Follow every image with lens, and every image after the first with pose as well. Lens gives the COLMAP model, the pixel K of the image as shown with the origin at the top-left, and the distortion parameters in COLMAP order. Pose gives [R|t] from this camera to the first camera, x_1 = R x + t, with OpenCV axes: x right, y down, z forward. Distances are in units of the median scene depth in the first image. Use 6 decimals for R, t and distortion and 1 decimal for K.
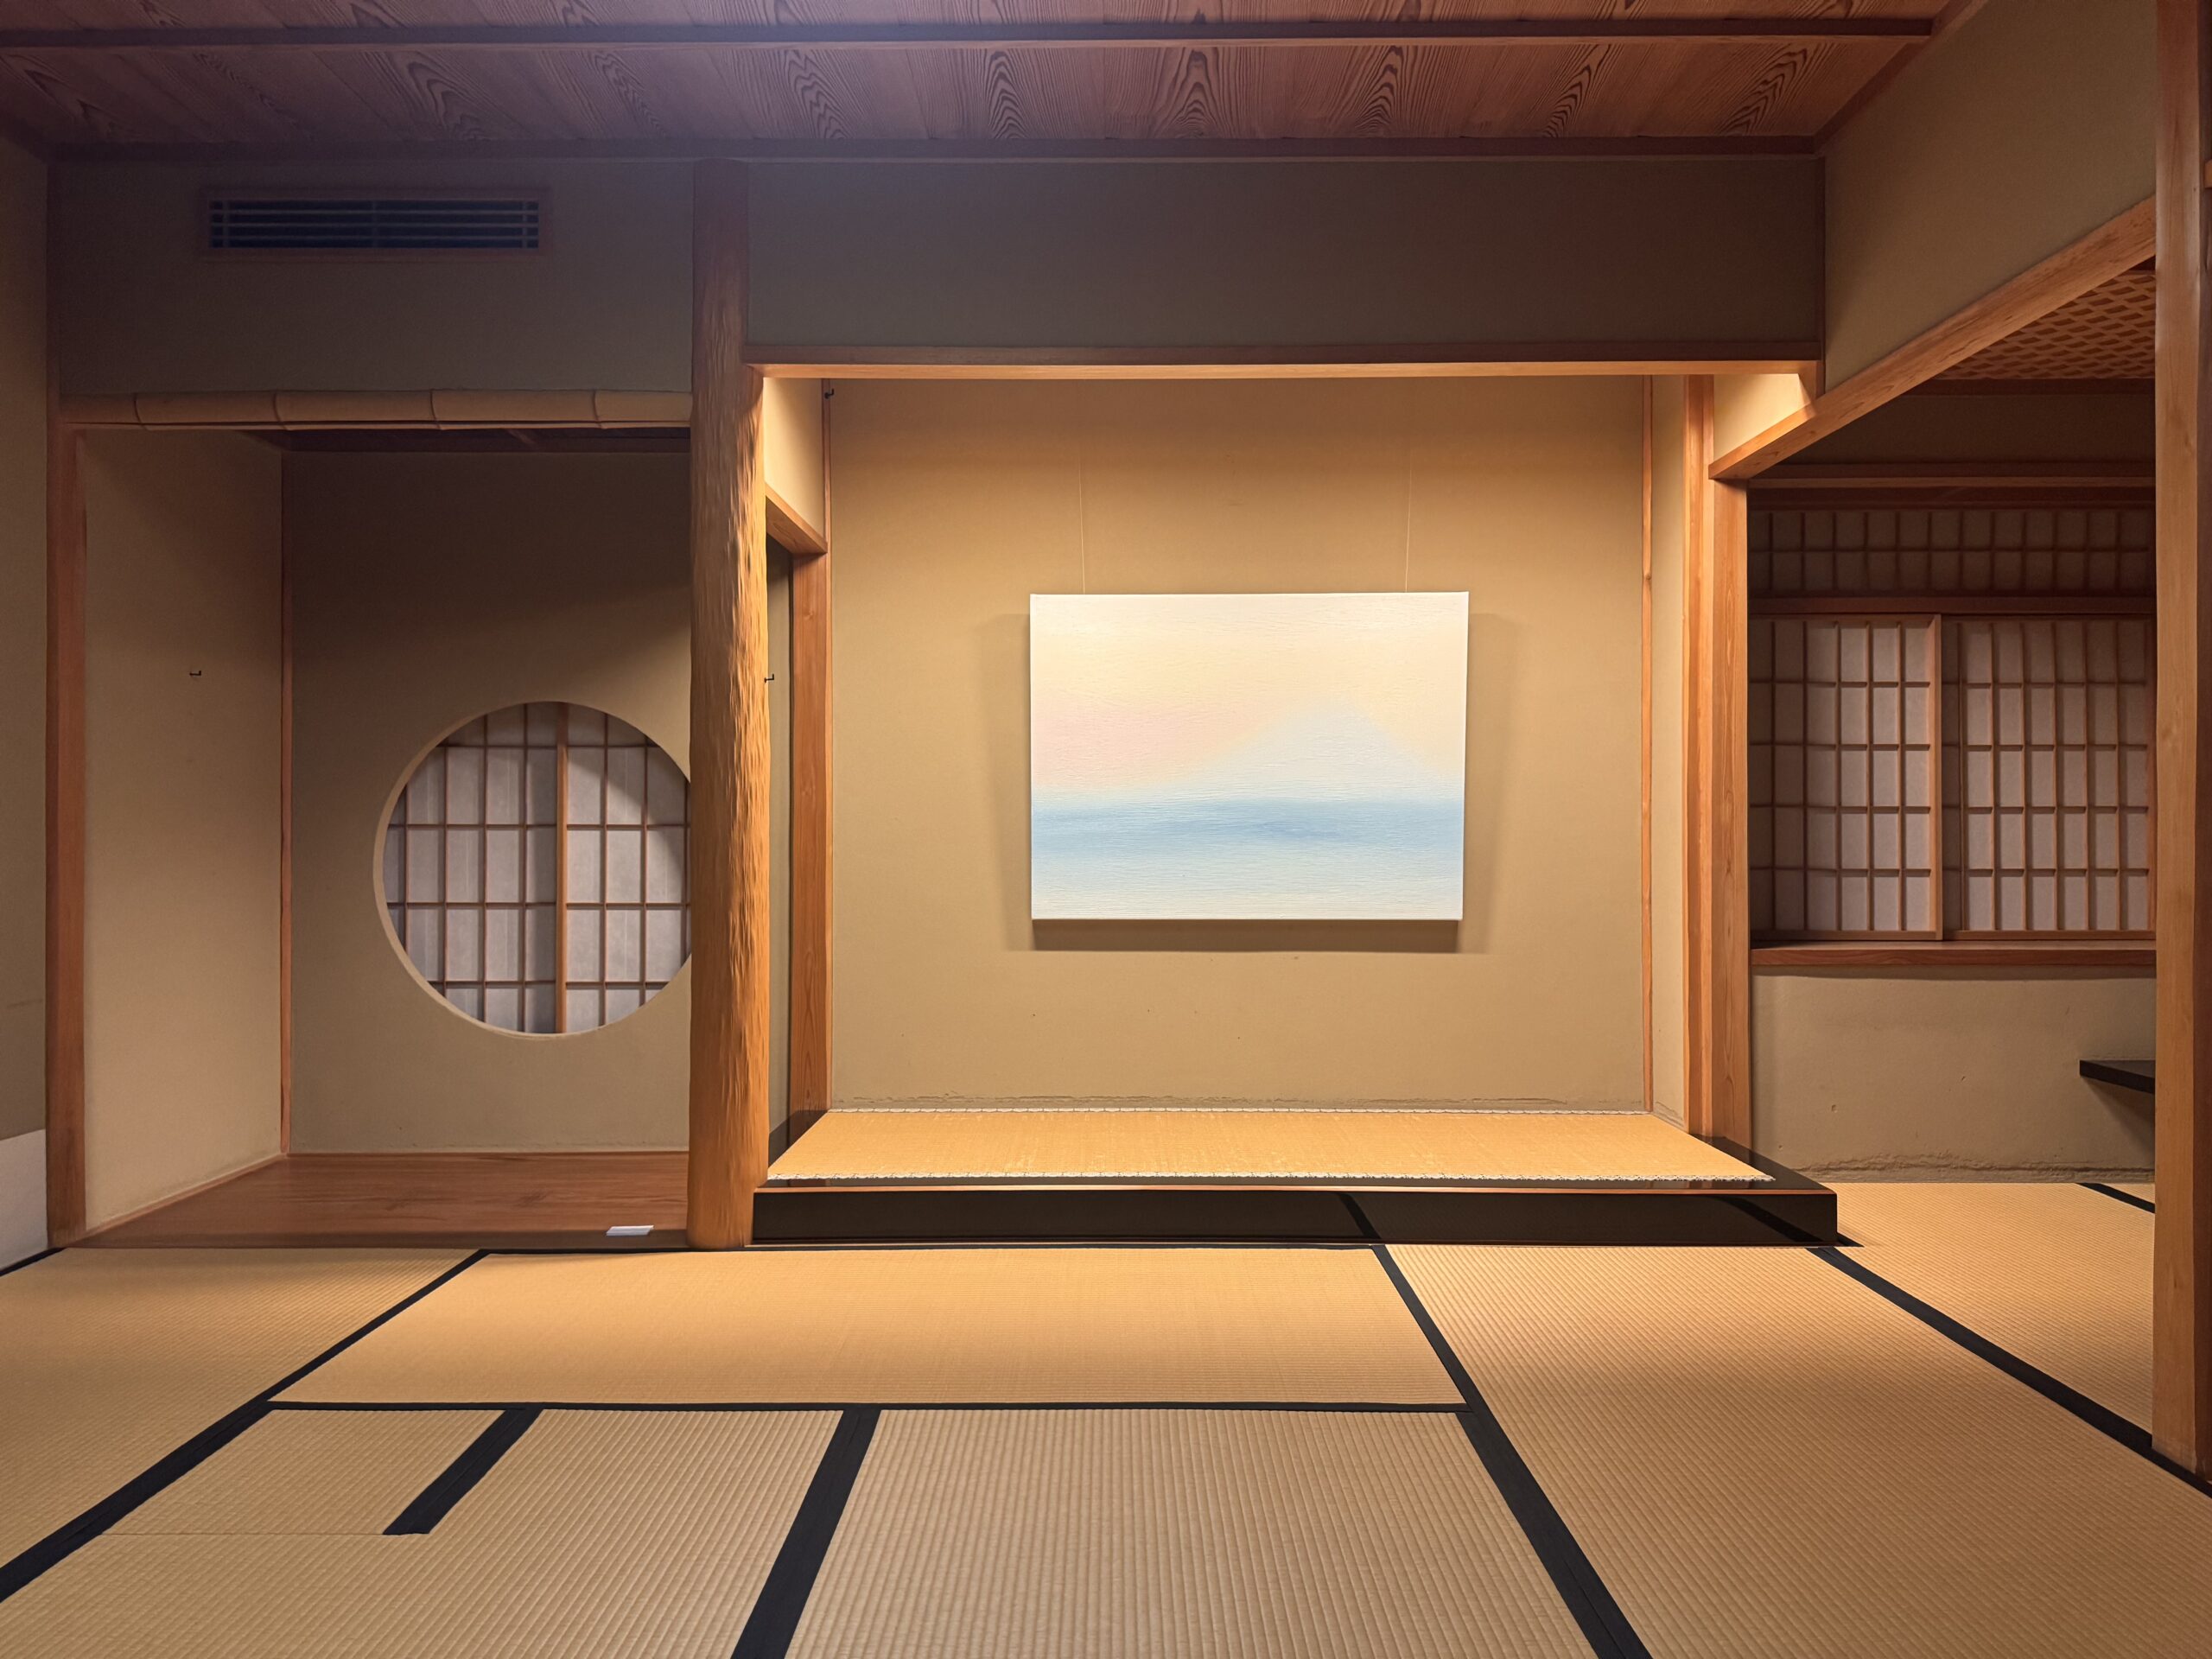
lens RADIAL K [[1508.4, 0, 1106.0], [0, 1508.4, 829.5], [0, 0, 1]] dist [0.046308, -0.001534]
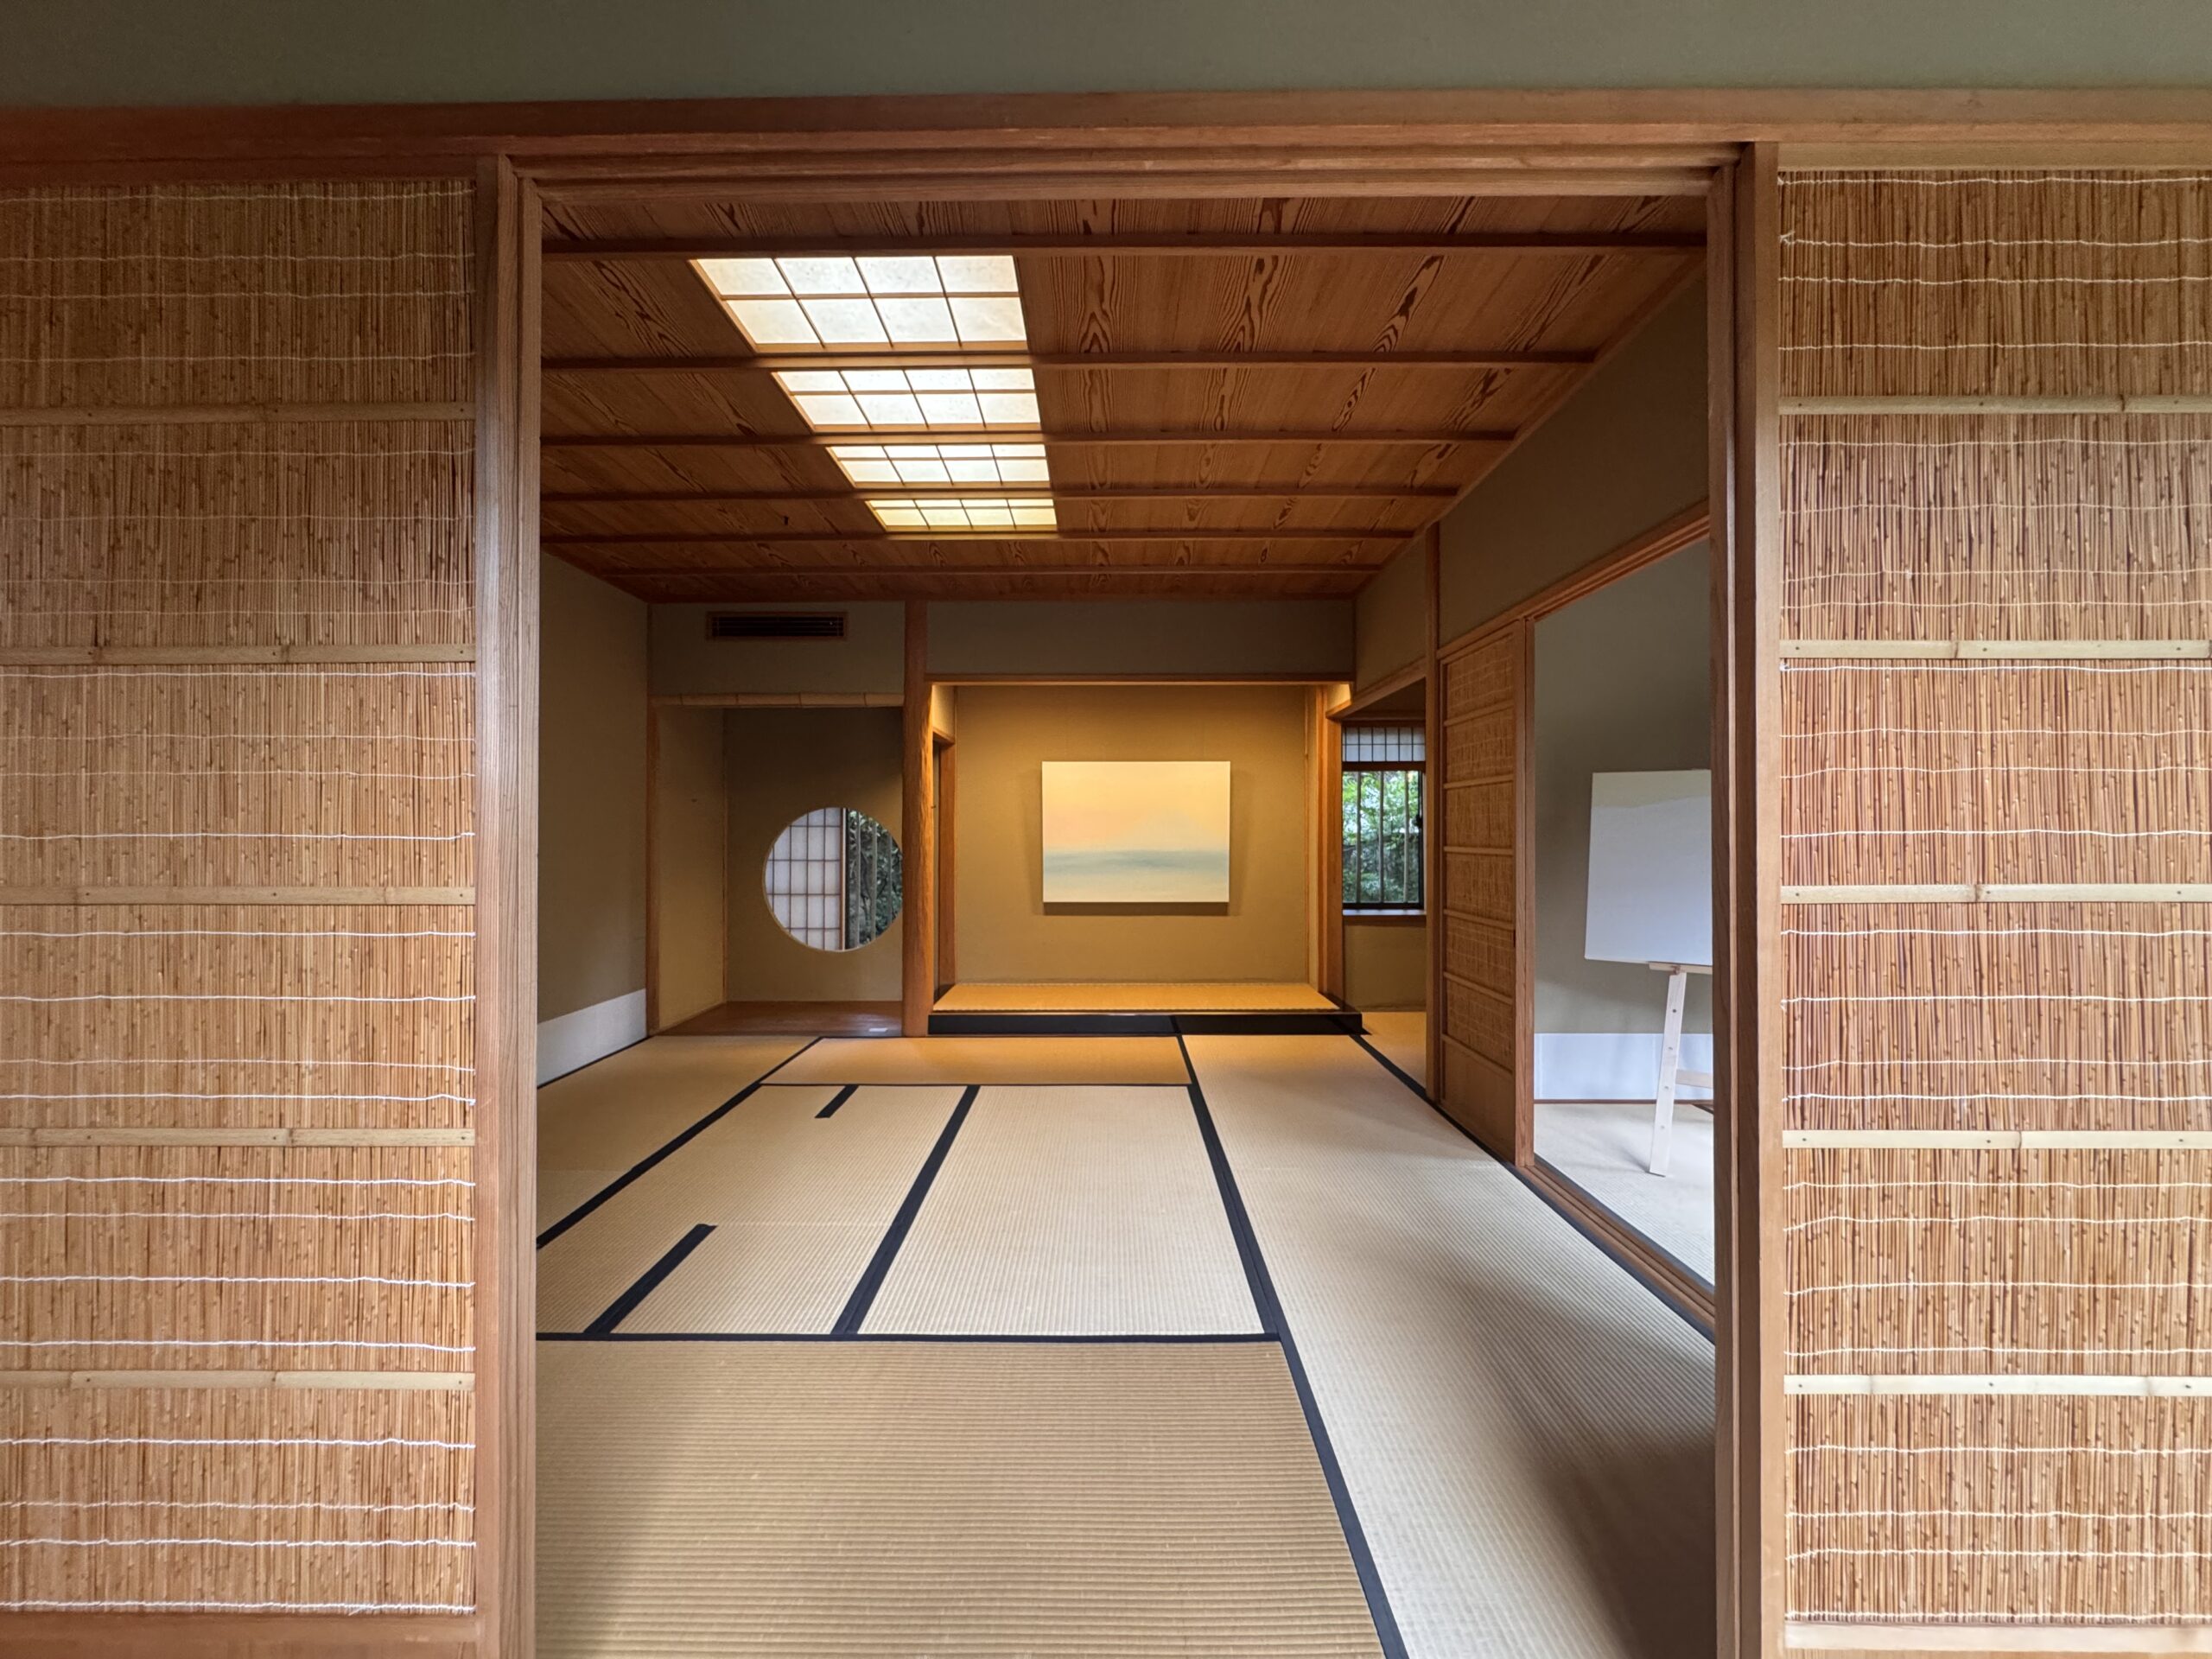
lens RADIAL K [[887.2, 0, 1106.0], [0, 887.2, 829.5], [0, 0, 1]] dist [-0.000141, 0.000016]
pose [[0.999992, -0.000777, -0.003805, 0.054727], [0.000777, 1.000000, 0.000213, -0.054313], [0.003805, -0.000216, 0.999993, -0.380376]]
